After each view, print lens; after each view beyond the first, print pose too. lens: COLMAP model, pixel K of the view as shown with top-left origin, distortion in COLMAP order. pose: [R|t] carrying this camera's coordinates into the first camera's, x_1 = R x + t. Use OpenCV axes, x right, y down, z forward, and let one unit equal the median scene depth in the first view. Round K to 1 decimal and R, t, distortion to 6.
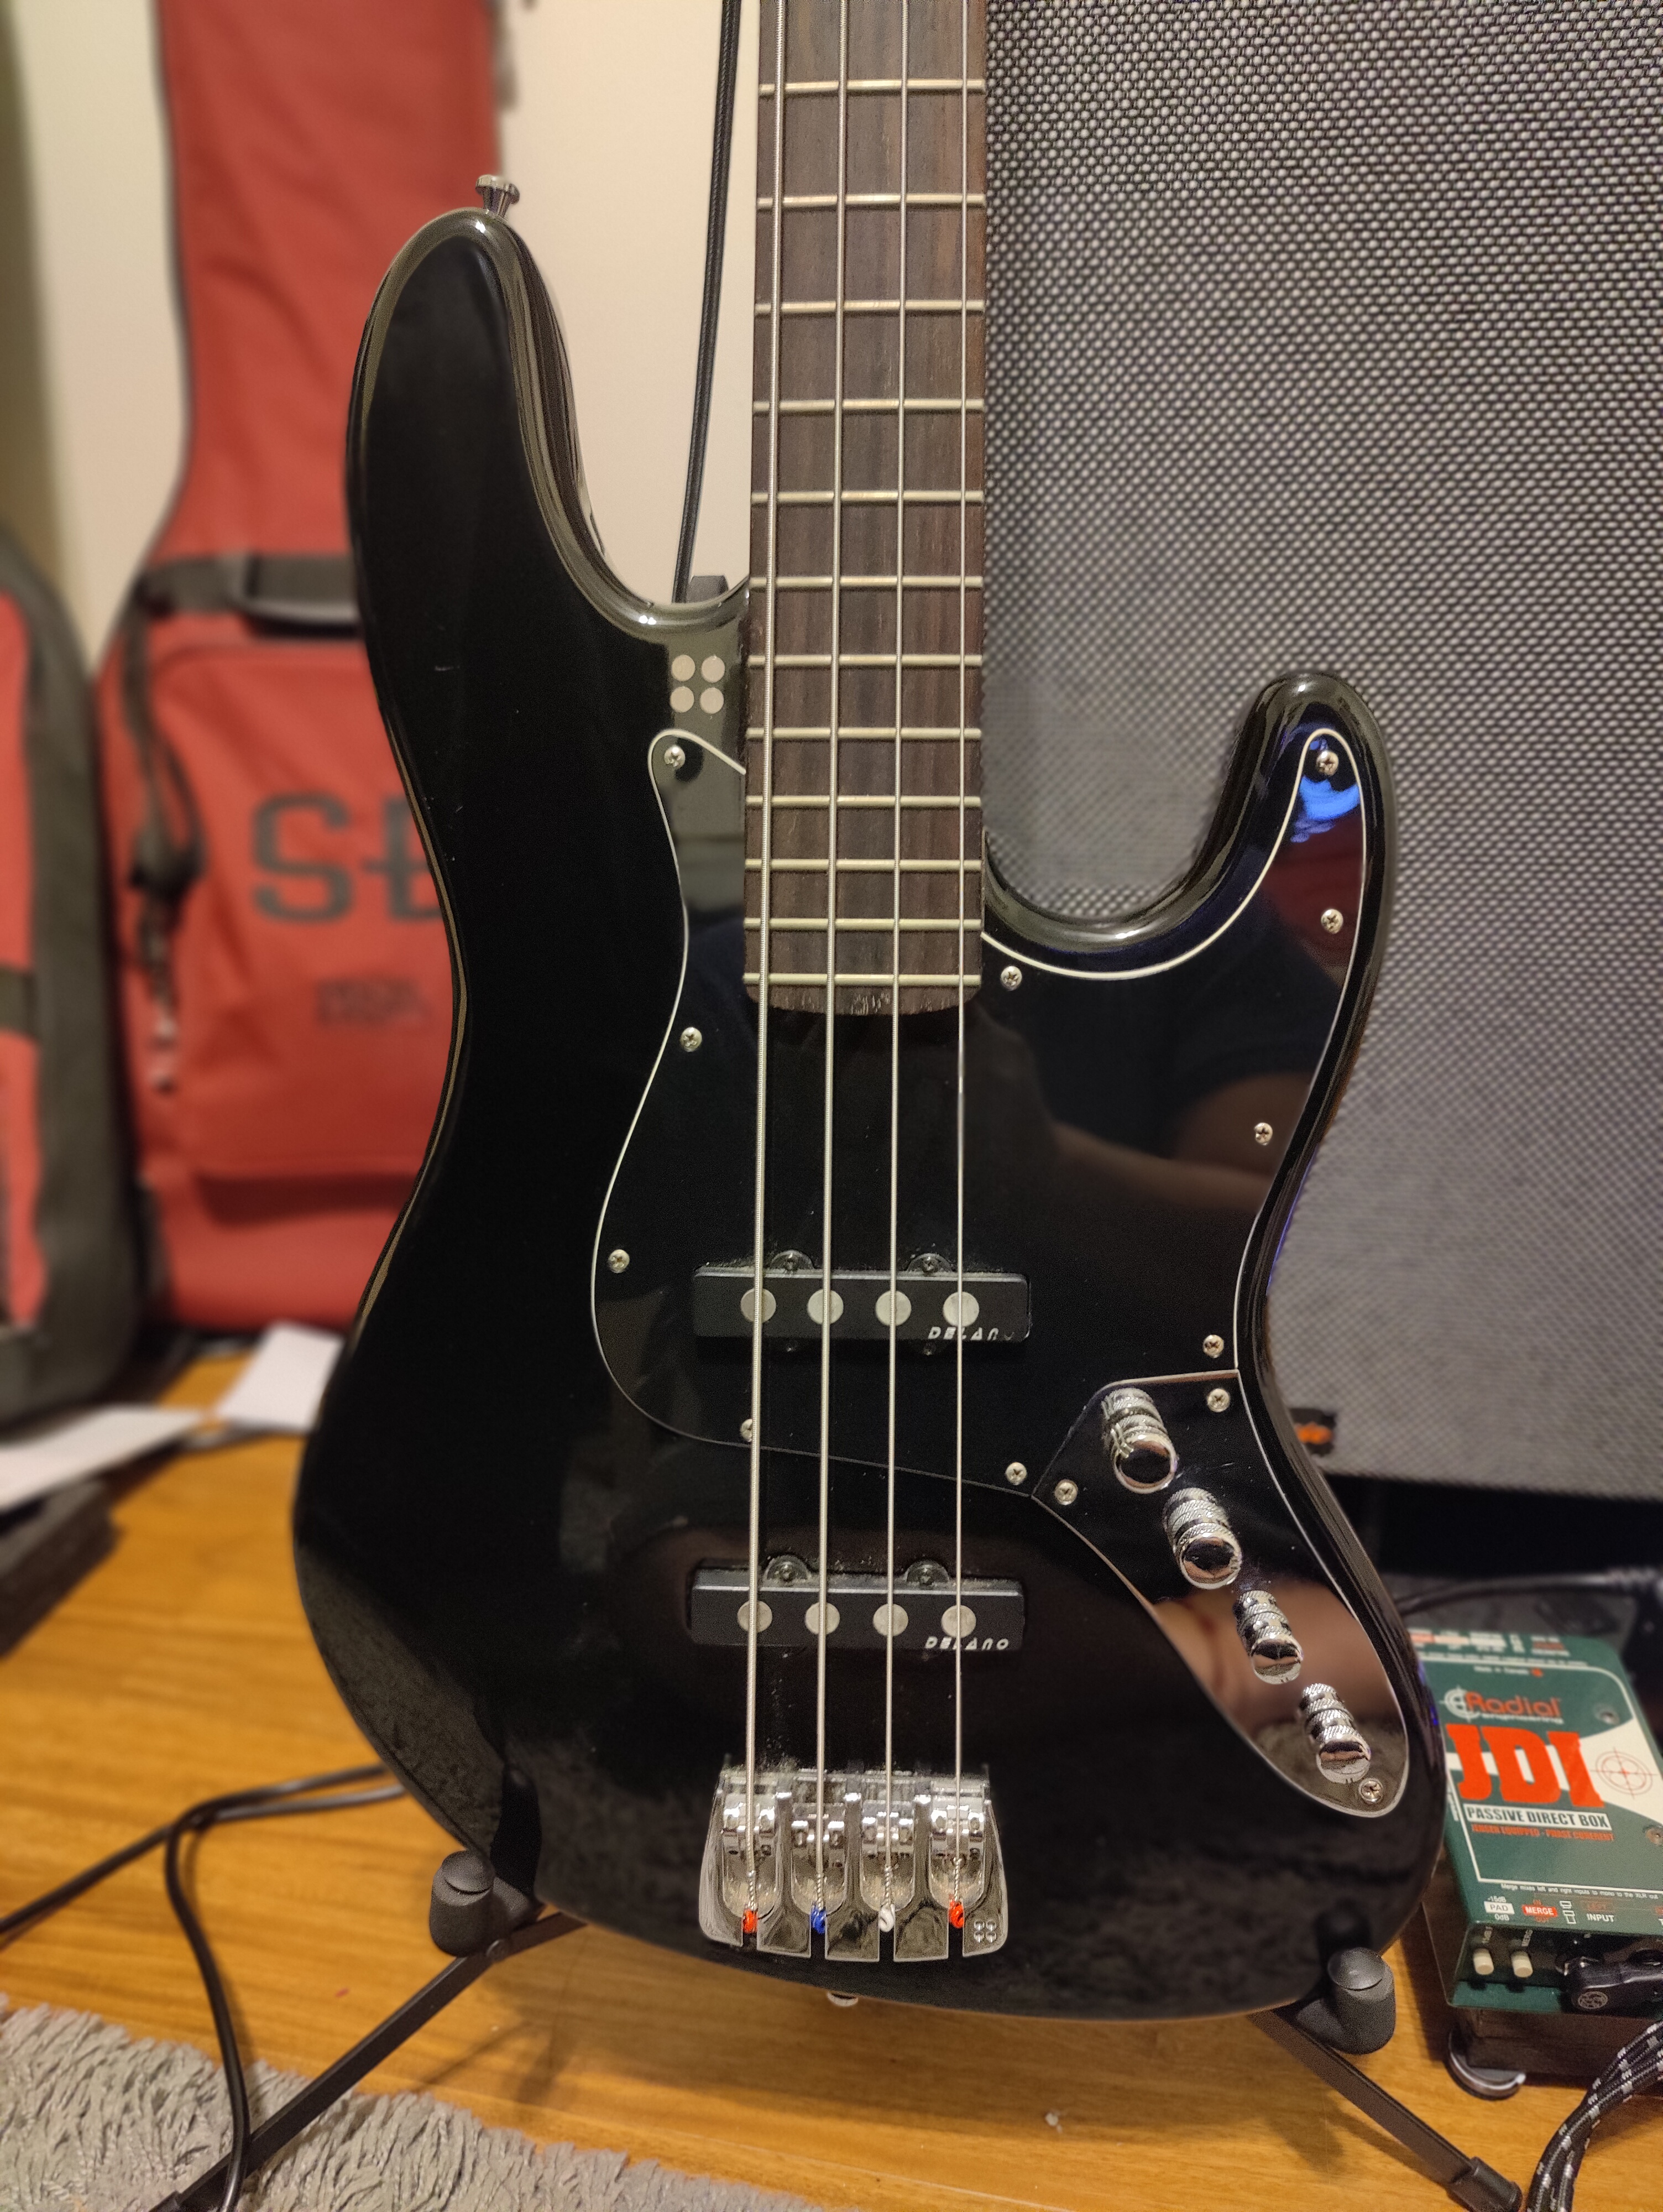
lens RADIAL K [[1585.1, 0, 847.5], [0, 1585.1, 1101.3], [0, 0, 1]] dist [-0.002675, -0.013543]
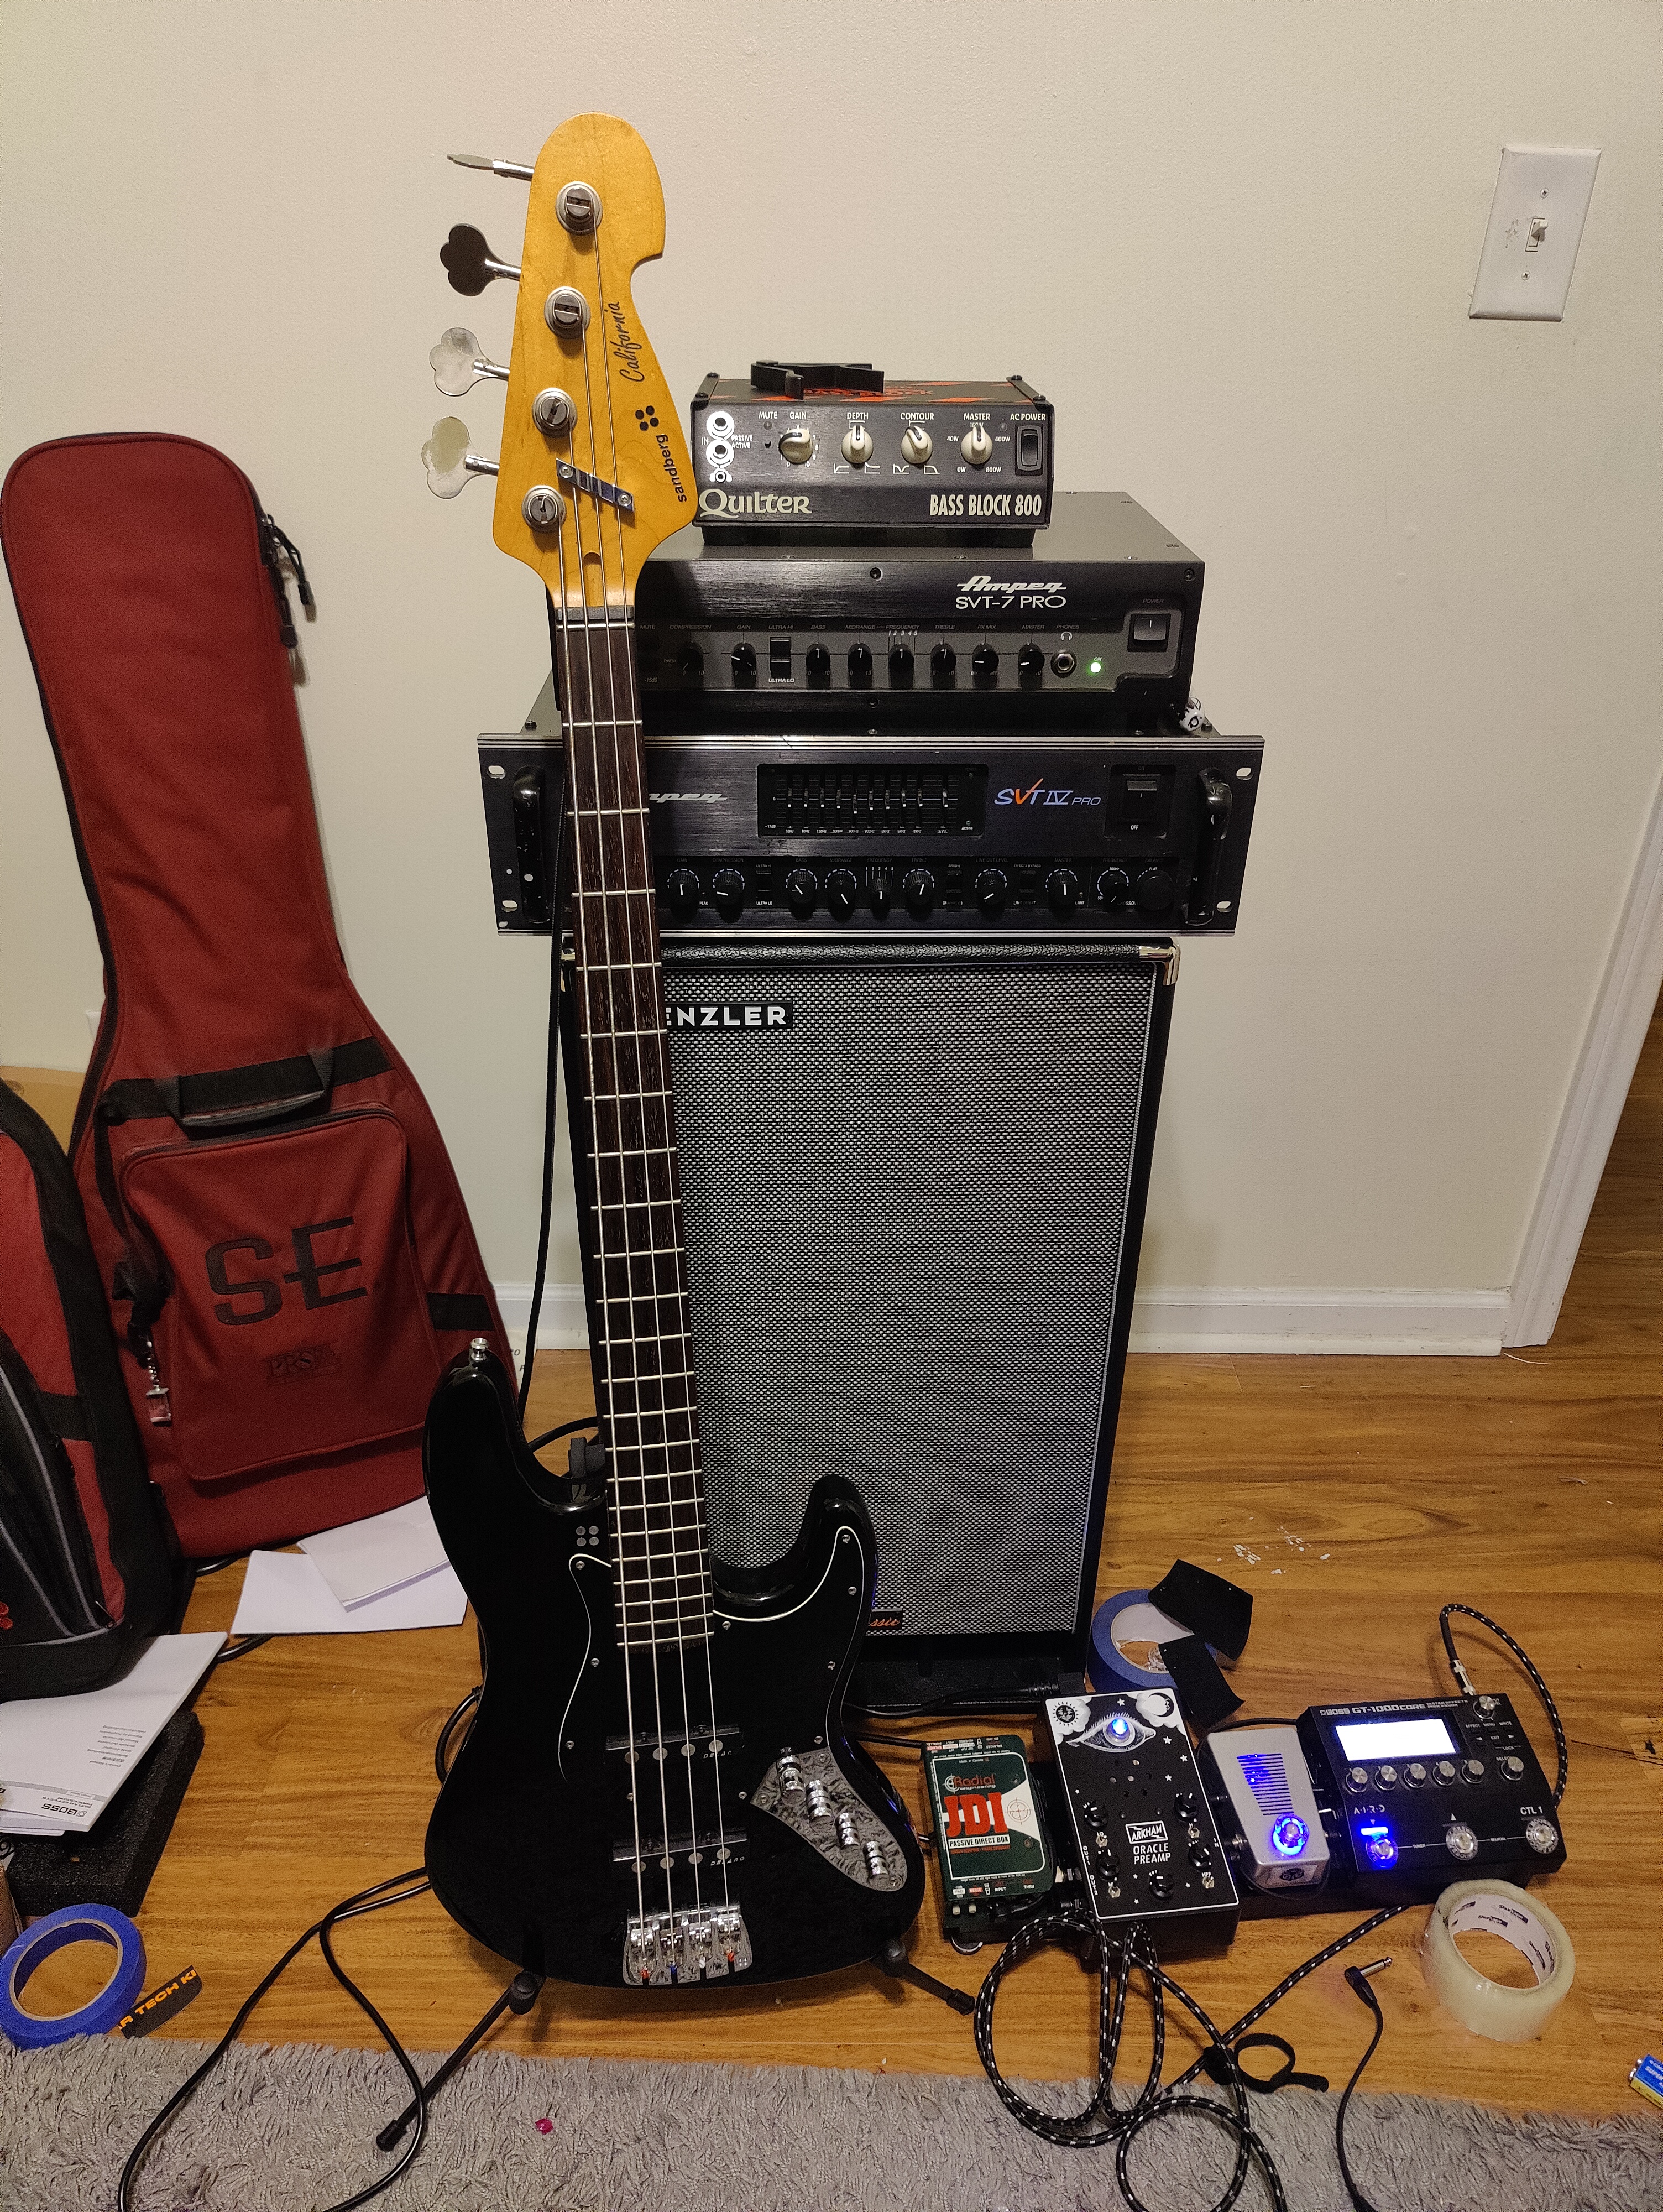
lens RADIAL K [[1520.0, 0, 829.5], [0, 1520.0, 1106.4], [0, 0, 1]] dist [0.008159, -0.009185]
pose [[0.980090, -0.091221, 0.176361, -0.063465], [0.063034, 0.985217, 0.159295, -0.946351], [-0.188284, -0.145007, 0.971351, -0.927493]]
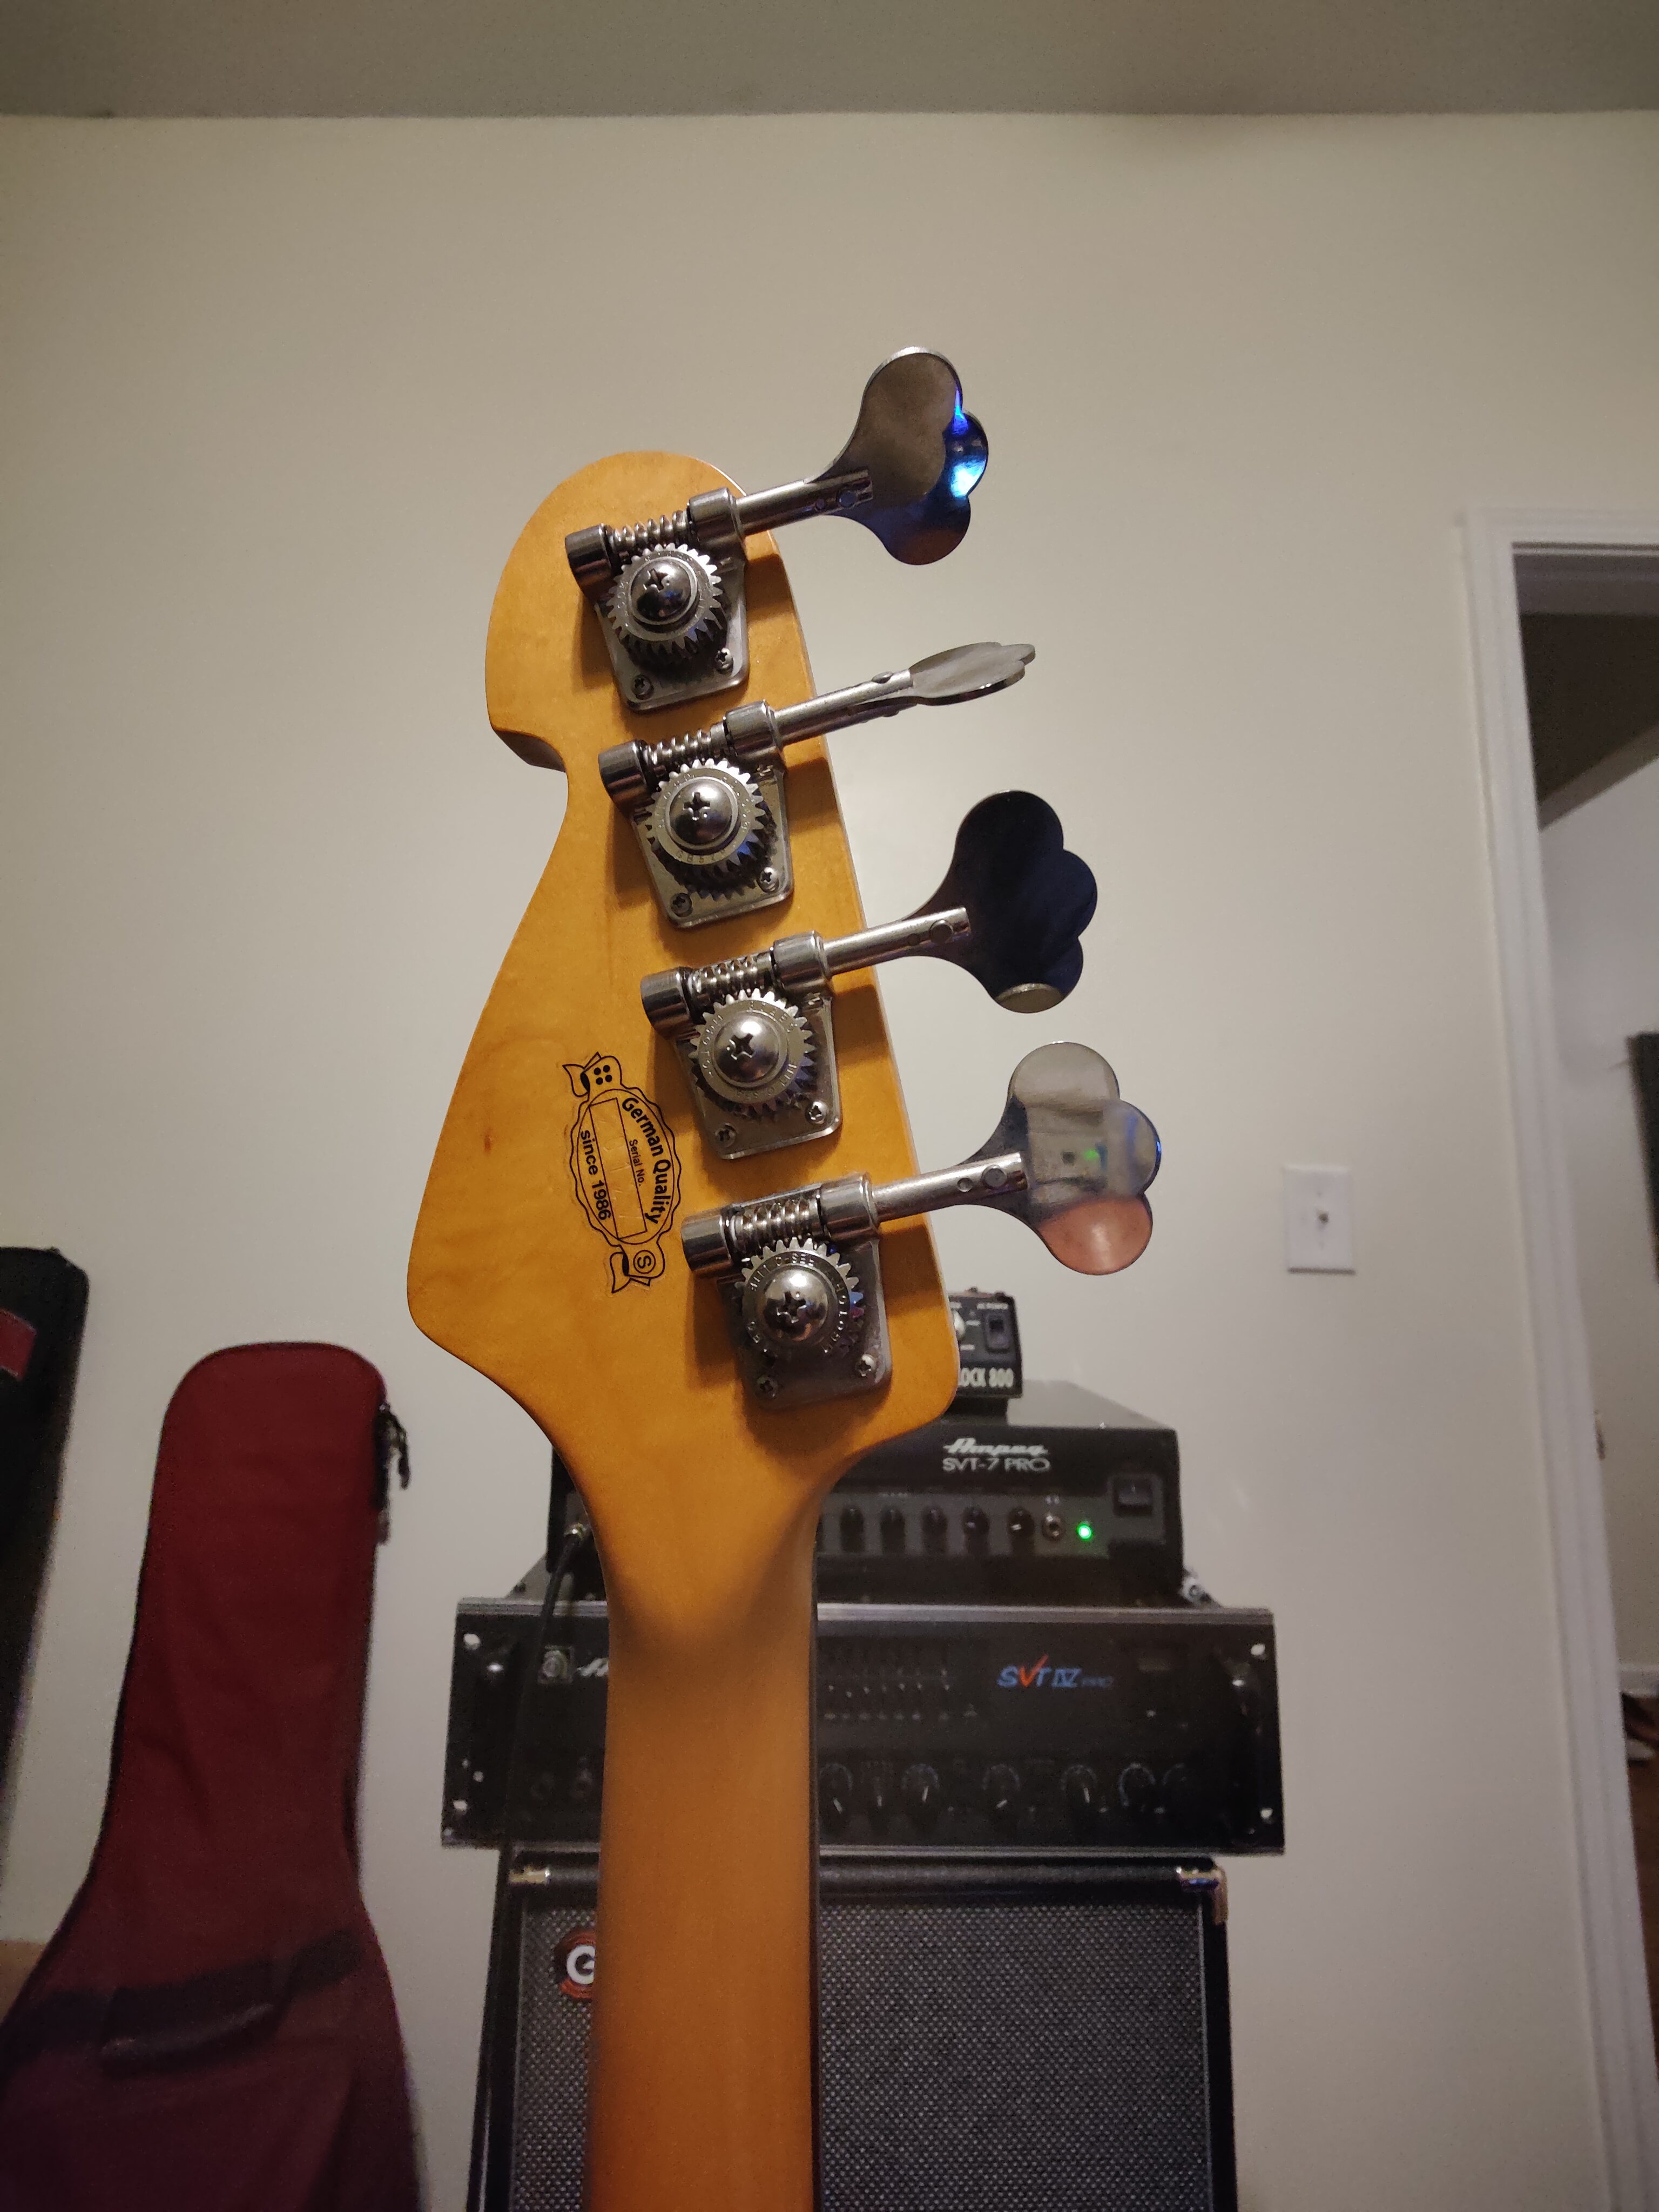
lens RADIAL K [[936.2, 0, 812.1], [0, 936.2, 1114.2], [0, 0, 1]] dist [-0.001209, -0.003081]
pose [[0.982495, 0.047465, 0.180143, 0.059581], [0.053384, 0.854710, -0.516354, -1.015740], [-0.178479, 0.516932, 0.837214, -0.319206]]
